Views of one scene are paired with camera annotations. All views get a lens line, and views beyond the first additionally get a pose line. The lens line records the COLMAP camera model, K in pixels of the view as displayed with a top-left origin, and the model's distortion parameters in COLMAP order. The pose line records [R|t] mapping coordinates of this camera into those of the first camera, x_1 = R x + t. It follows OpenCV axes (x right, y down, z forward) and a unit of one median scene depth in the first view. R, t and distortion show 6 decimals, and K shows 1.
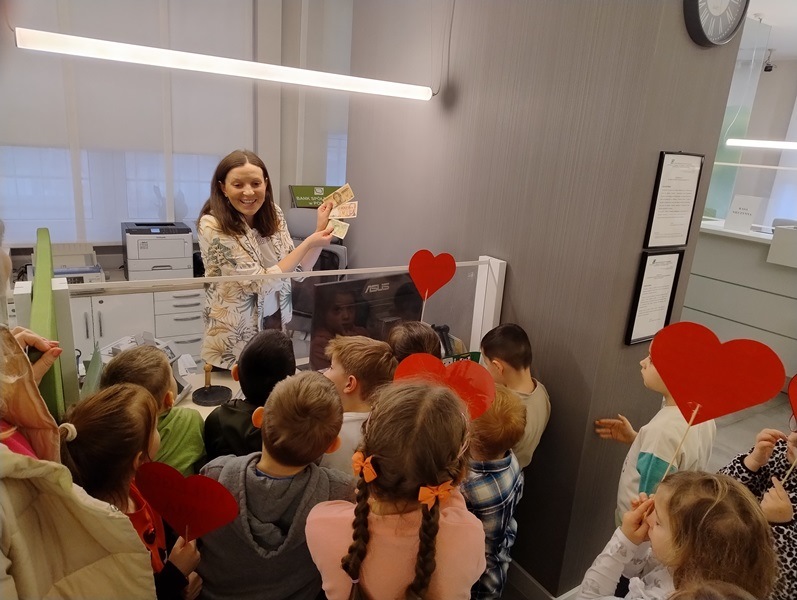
lens RADIAL K [[575.1, 0, 389.1], [0, 575.1, 302.4], [0, 0, 1]] dist [0.019777, -0.000807]
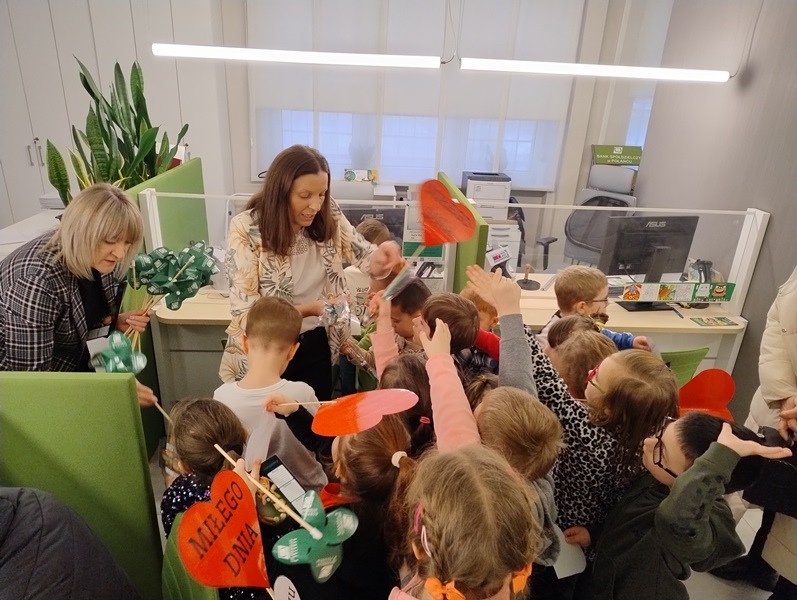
lens RADIAL K [[532.7, 0, 395.4], [0, 532.7, 300.0], [0, 0, 1]] dist [-0.003564, -0.003471]
pose [[0.879611, 0.145330, -0.452951, 0.032994], [-0.103363, 0.987830, 0.116220, 0.063332], [0.464329, -0.055410, 0.883928, -0.405633]]
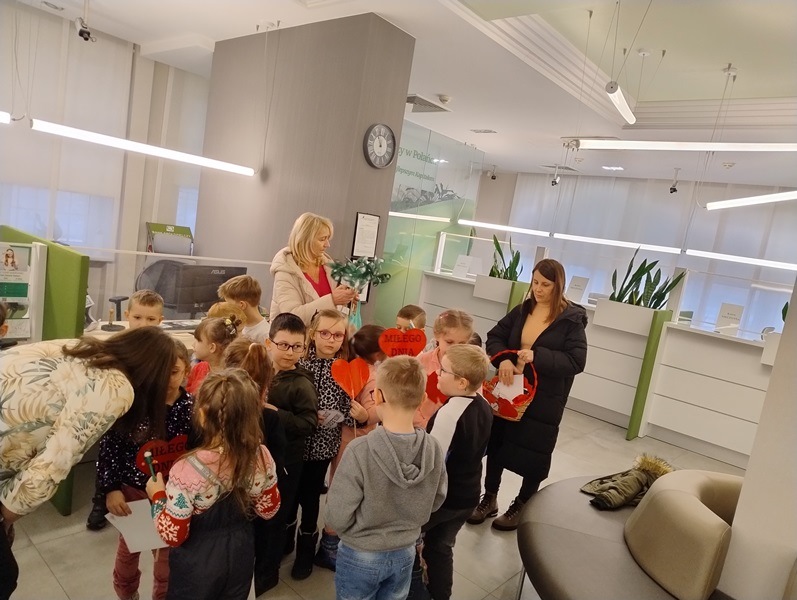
lens RADIAL K [[542.7, 0, 396.2], [0, 542.7, 306.0], [0, 0, 1]] dist [0.027180, -0.022114]
pose [[0.951073, 0.036392, 0.306814, -0.008349], [-0.006663, 0.995224, -0.097393, 0.230847], [-0.308893, 0.090584, 0.946773, -0.758942]]
